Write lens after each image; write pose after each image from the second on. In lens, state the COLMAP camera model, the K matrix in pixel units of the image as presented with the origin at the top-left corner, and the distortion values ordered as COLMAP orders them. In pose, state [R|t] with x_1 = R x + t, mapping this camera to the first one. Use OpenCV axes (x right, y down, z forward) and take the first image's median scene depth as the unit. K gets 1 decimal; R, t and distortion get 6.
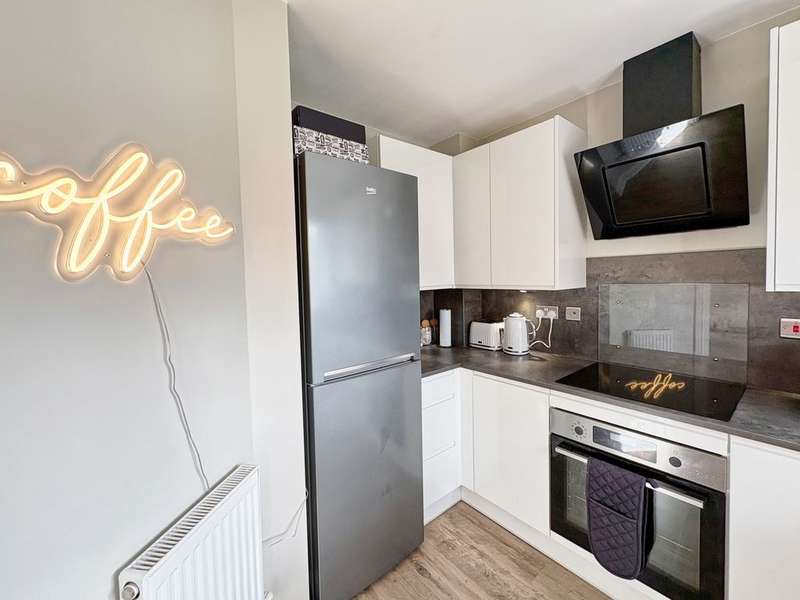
lens RADIAL K [[331.7, 0, 399.2], [0, 331.7, 289.7], [0, 0, 1]] dist [-0.002417, -0.000030]
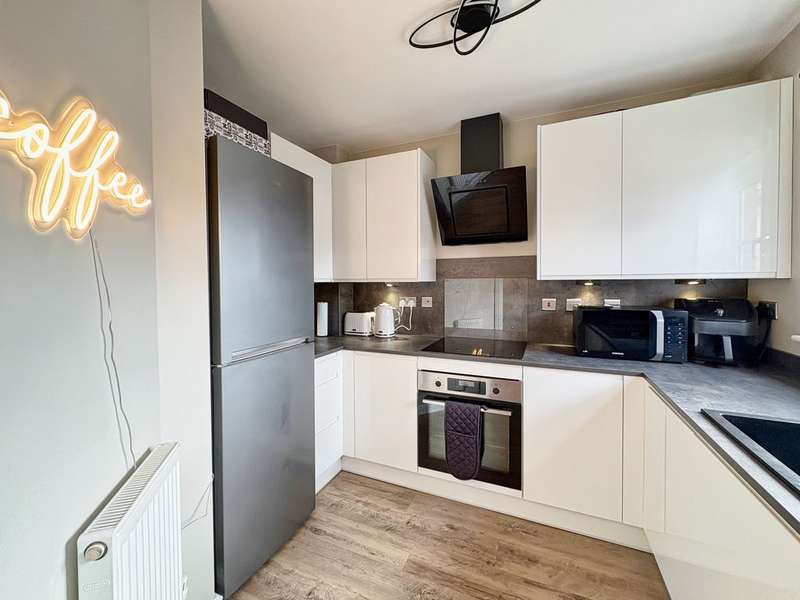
lens RADIAL K [[331.7, 0, 399.2], [0, 331.7, 289.7], [0, 0, 1]] dist [-0.002417, -0.000030]
pose [[0.890788, 0.008865, 0.454333, -0.195829], [0.001761, 0.999735, -0.022959, 0.066315], [-0.454416, 0.021252, 0.890536, -0.125691]]
